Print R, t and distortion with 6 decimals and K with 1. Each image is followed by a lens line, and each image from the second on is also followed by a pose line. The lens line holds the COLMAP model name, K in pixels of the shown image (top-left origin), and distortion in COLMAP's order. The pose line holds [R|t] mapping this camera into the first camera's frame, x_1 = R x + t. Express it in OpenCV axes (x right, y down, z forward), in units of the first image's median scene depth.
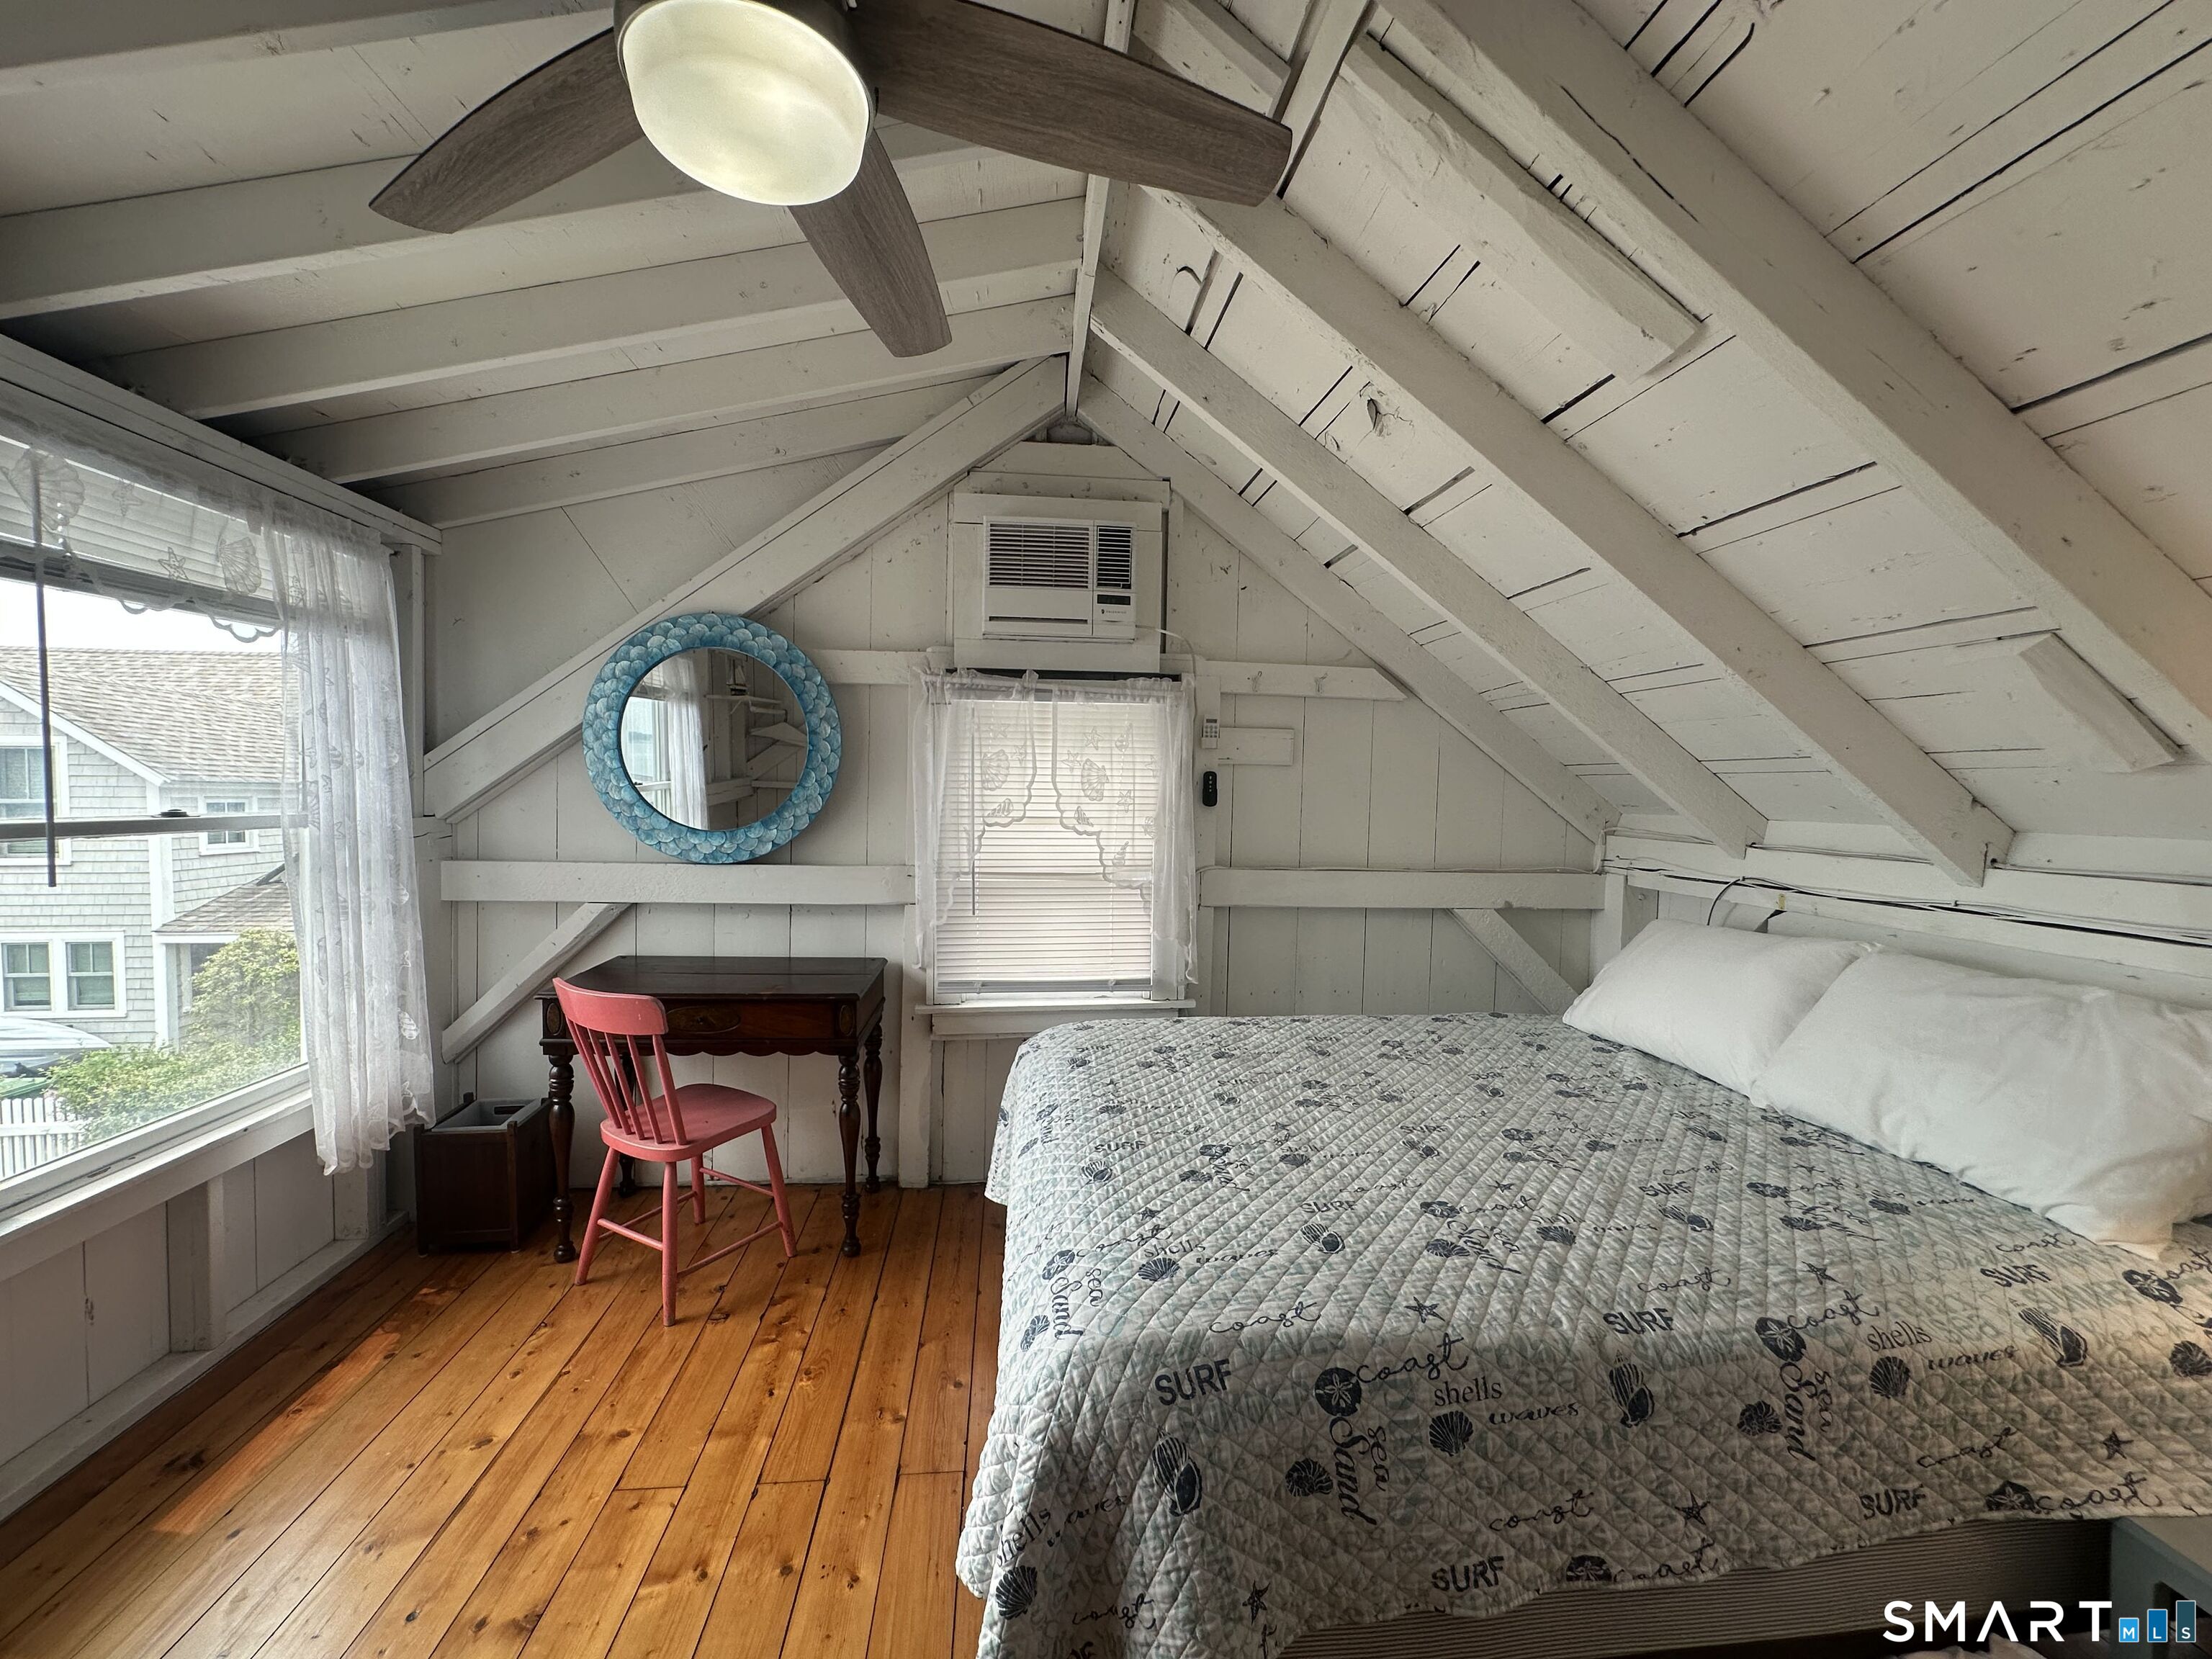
lens RADIAL K [[875.8, 0, 1103.5], [0, 875.8, 829.0], [0, 0, 1]] dist [-0.010383, 0.000293]
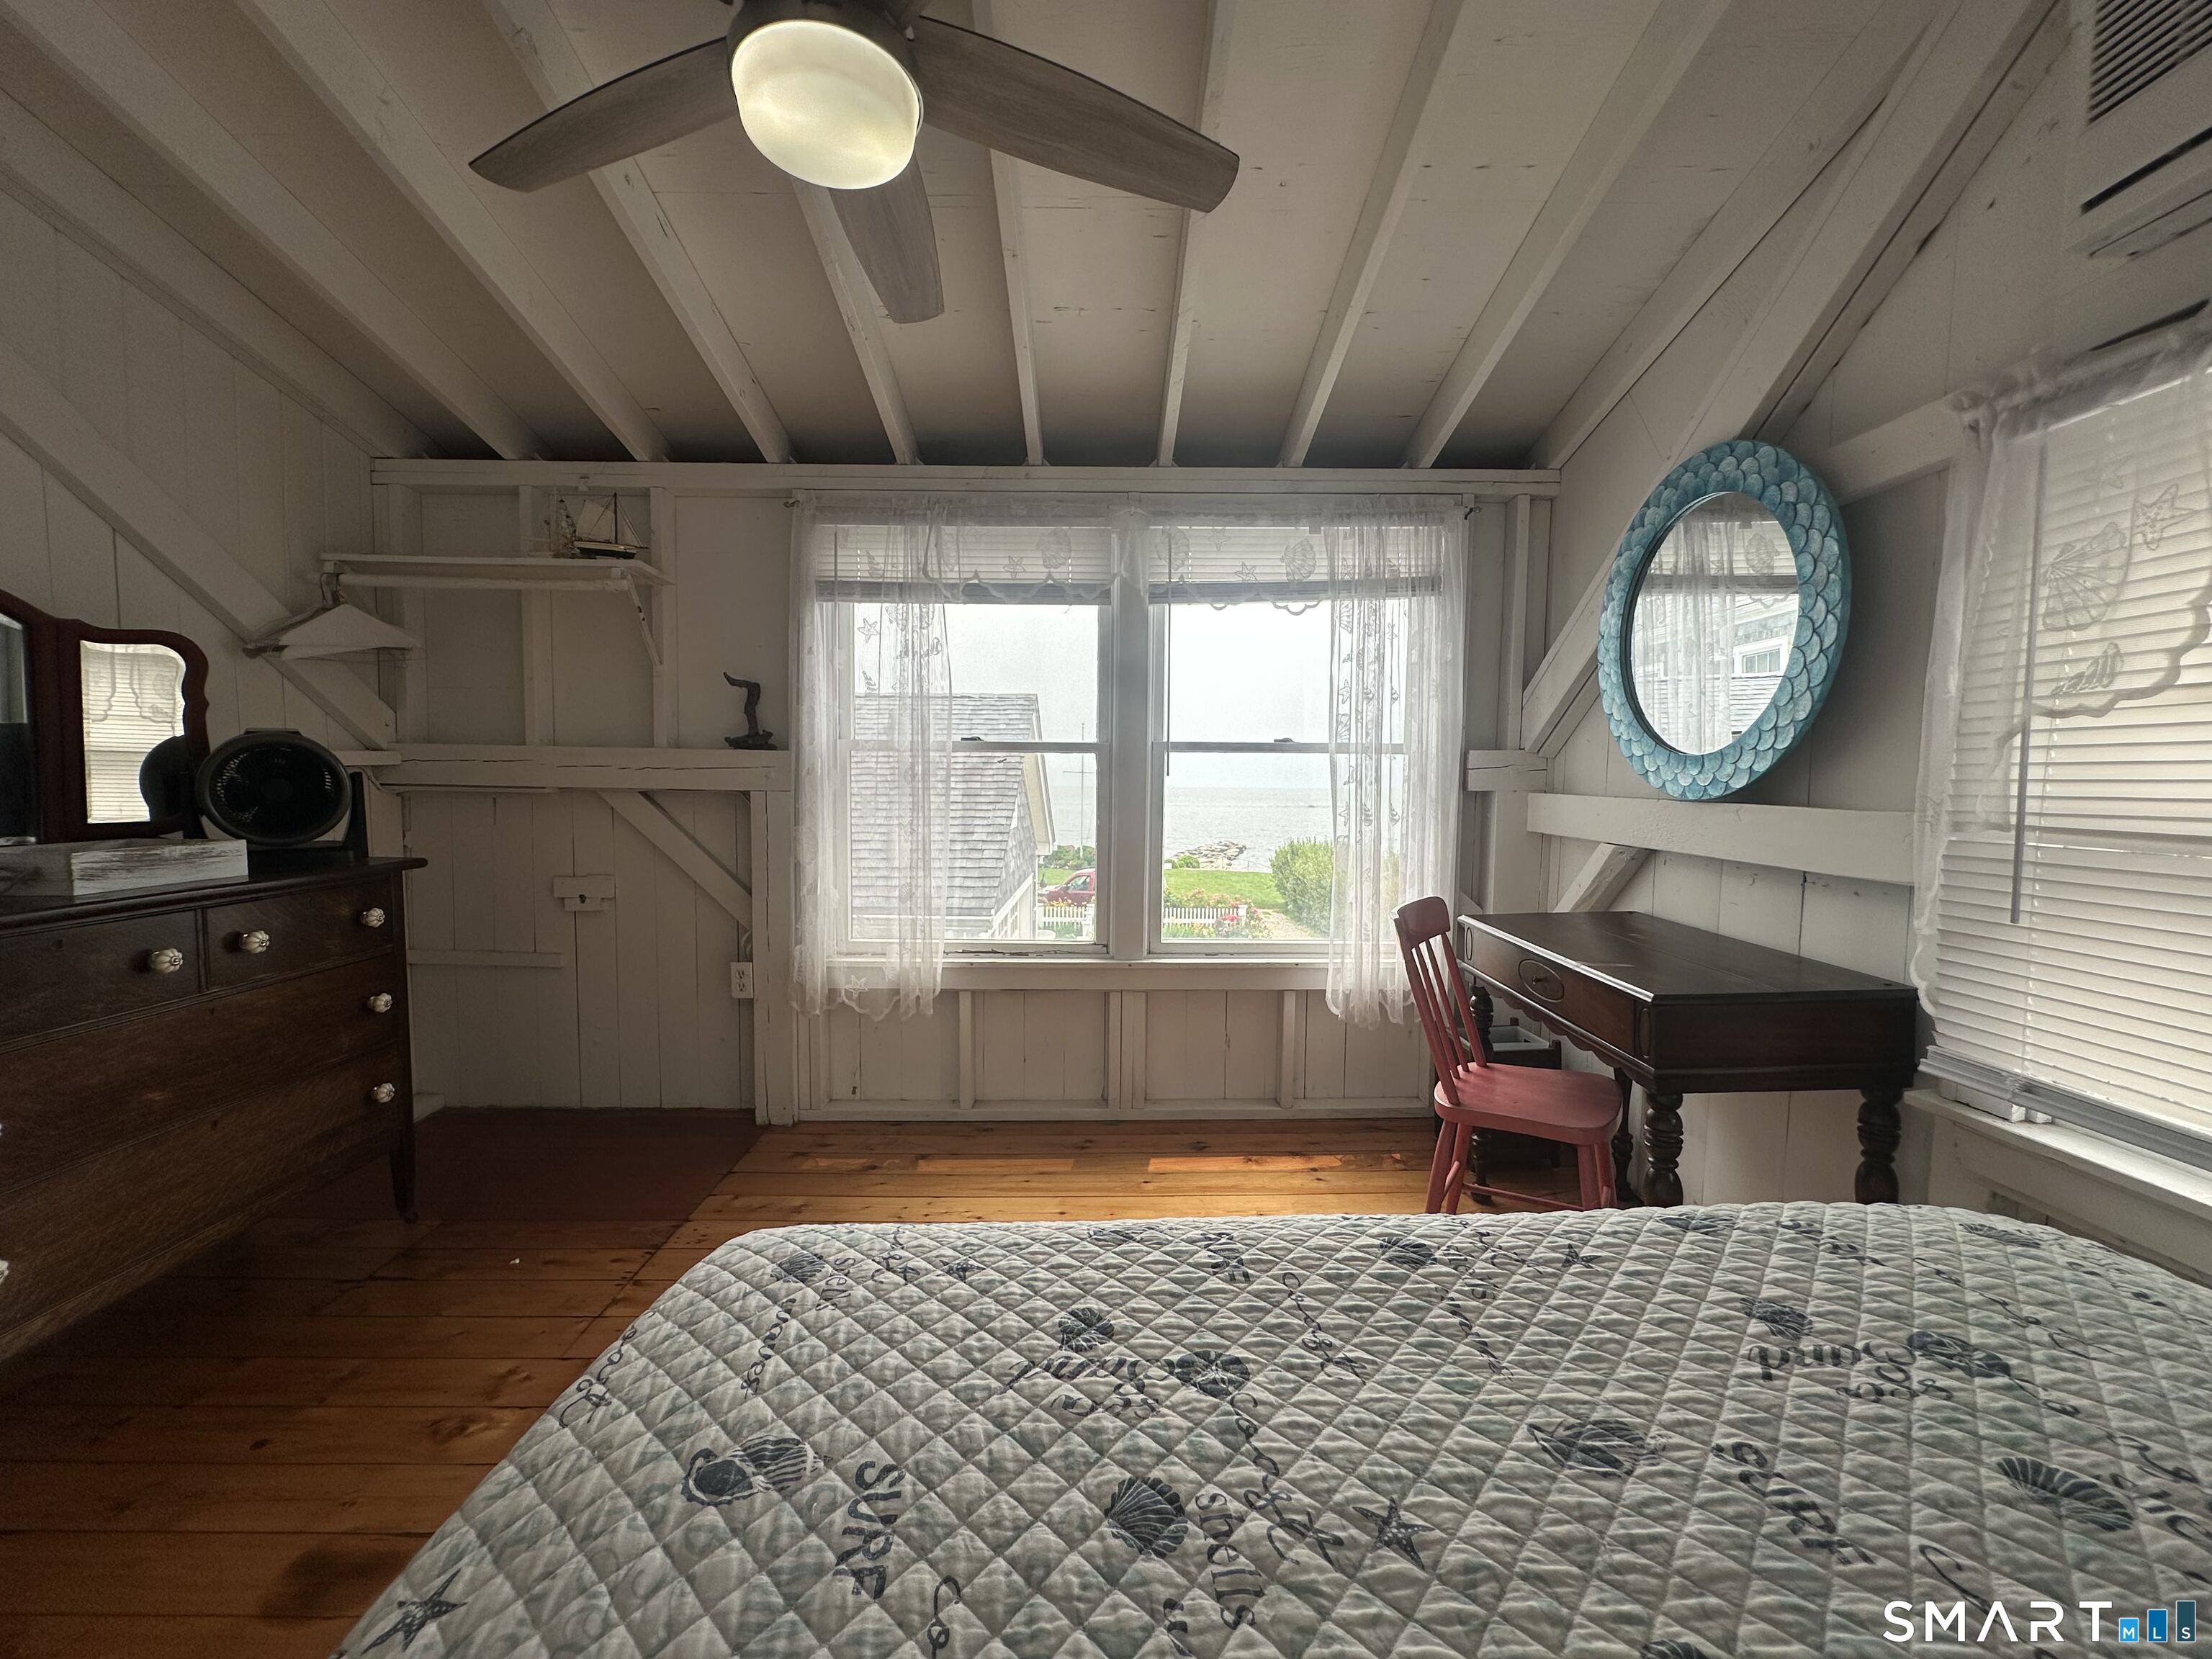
lens RADIAL K [[875.8, 0, 1110.9], [0, 875.8, 830.6], [0, 0, 1]] dist [-0.010383, 0.000293]
pose [[-0.083675, 0.046093, -0.995426, 0.444237], [-0.050117, 0.997471, 0.050401, 0.073444], [0.995232, 0.054106, -0.081154, 0.803823]]
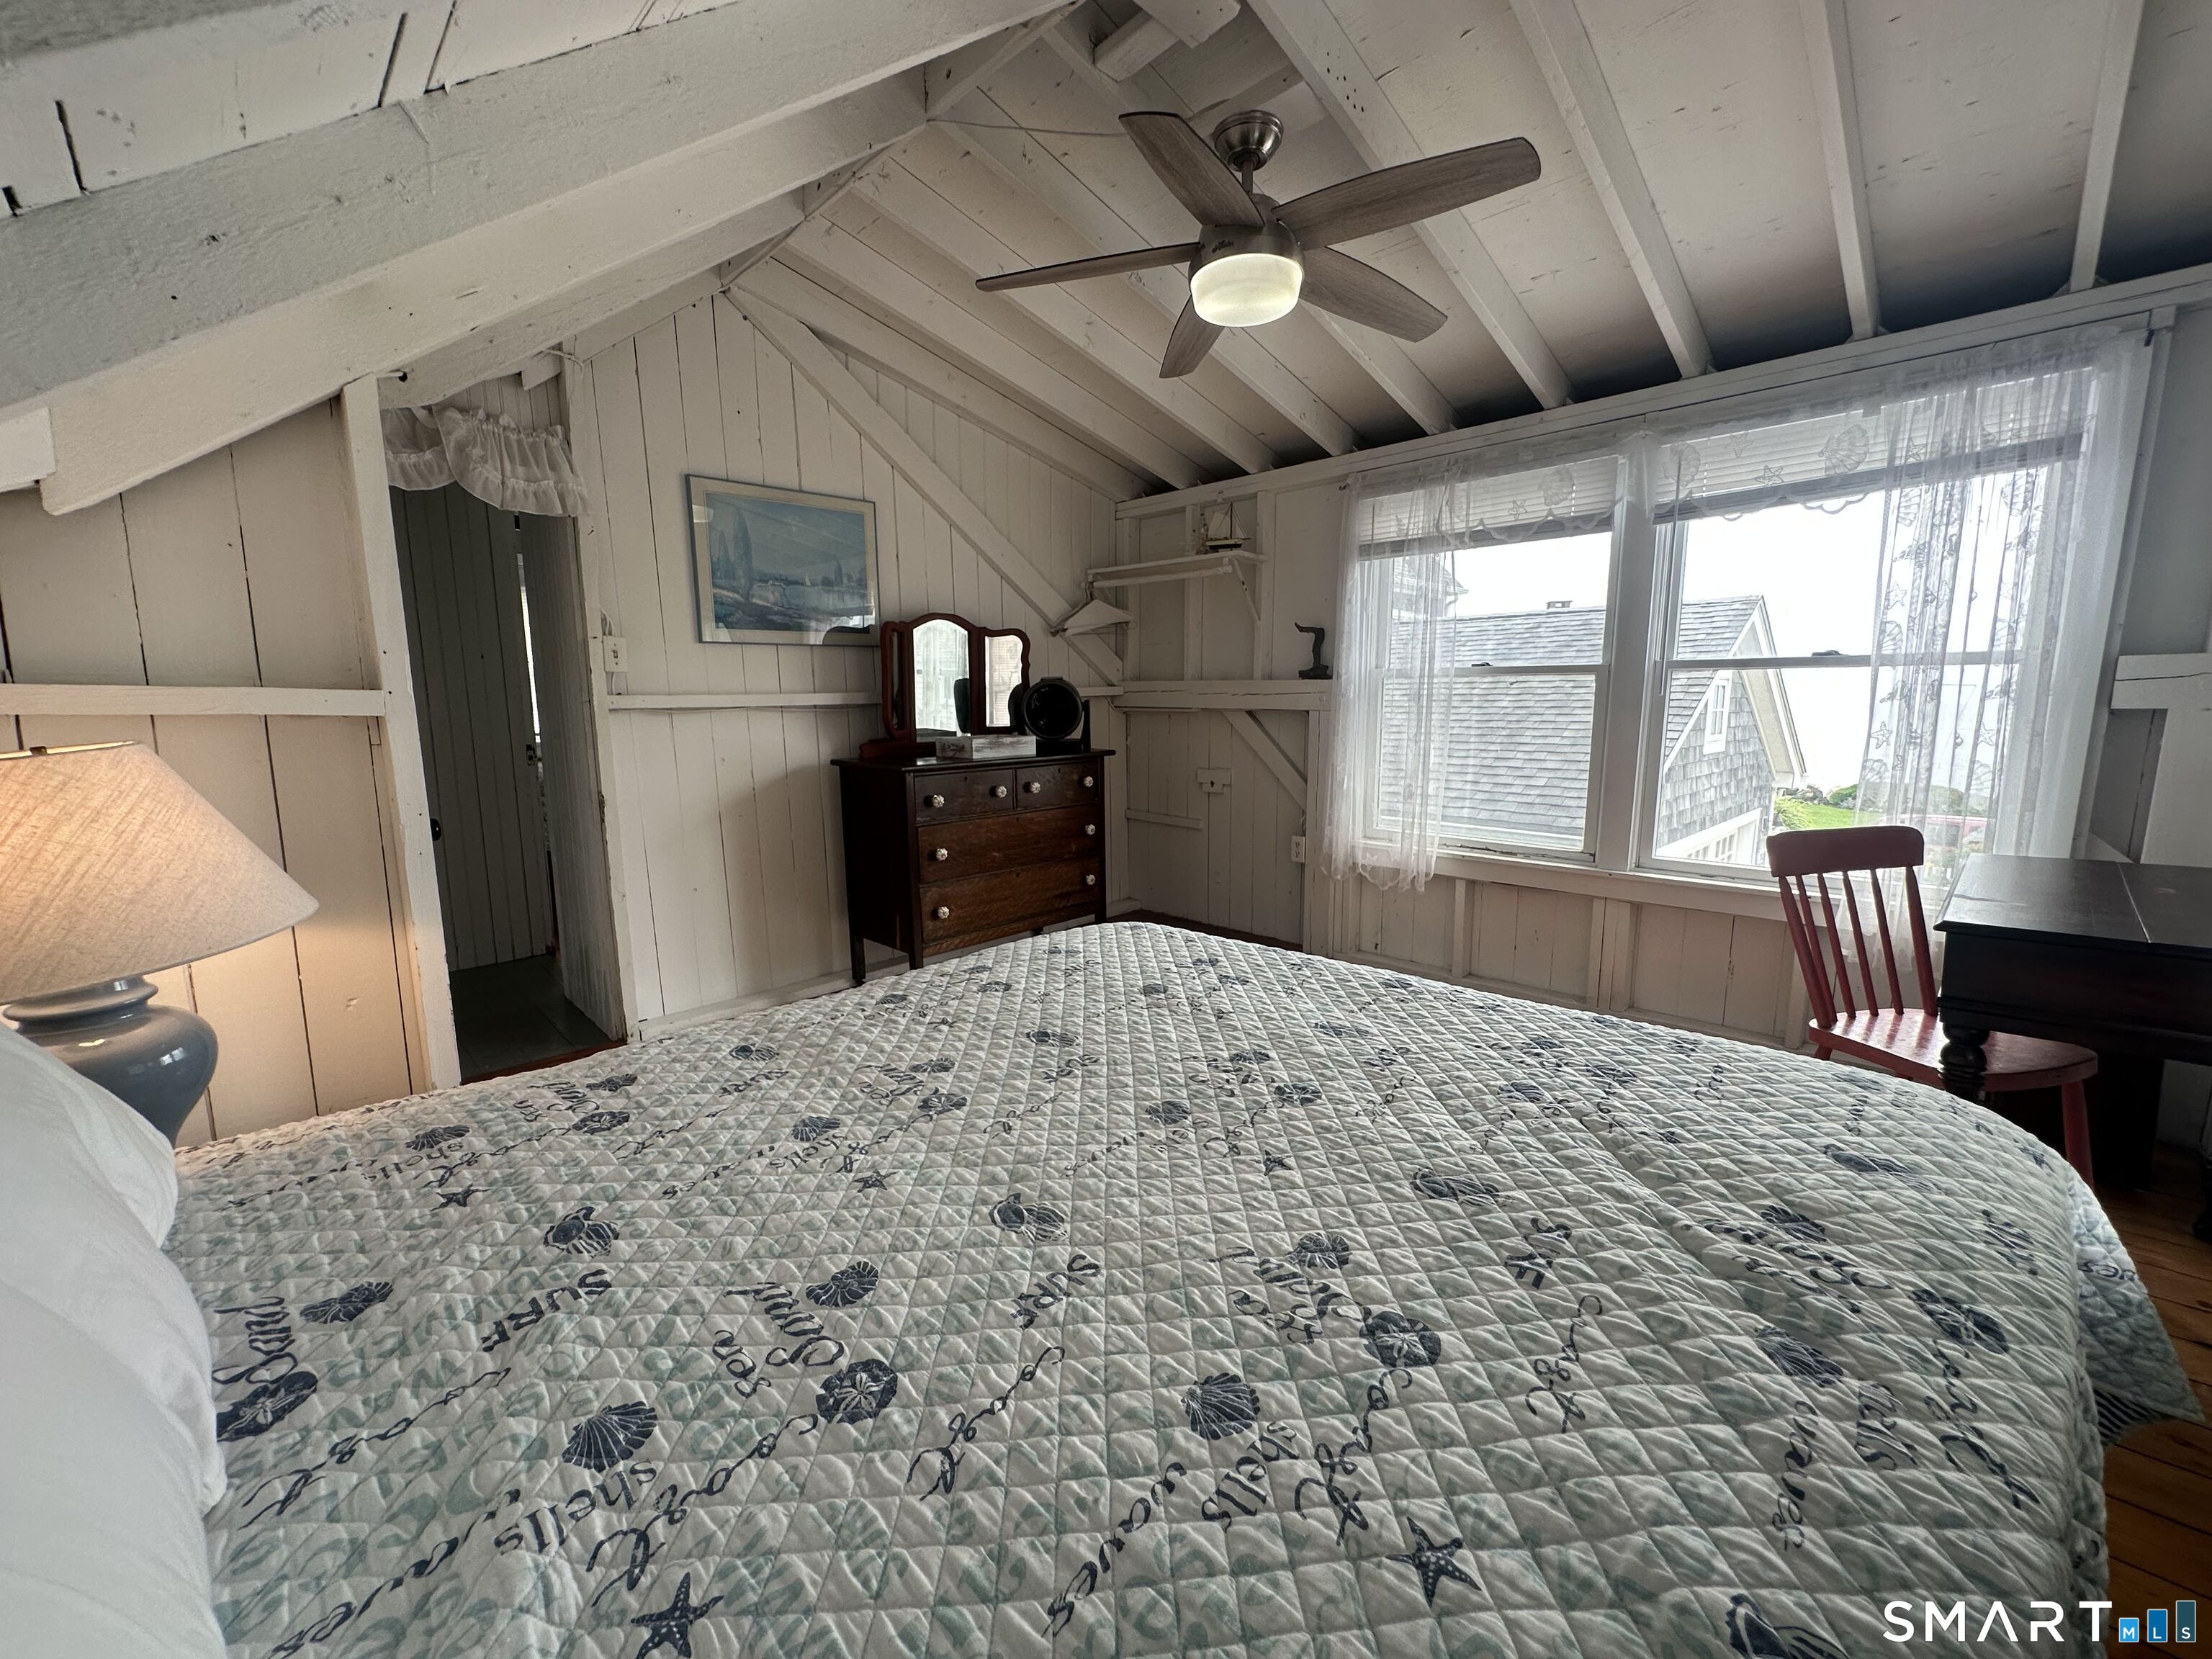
lens RADIAL K [[875.8, 0, 1096.3], [0, 875.8, 828.0], [0, 0, 1]] dist [-0.010383, 0.000293]
pose [[-0.777207, 0.087390, -0.623148, 0.659126], [-0.027961, 0.984535, 0.172943, 0.045800], [0.628624, 0.151836, -0.762743, 1.311233]]
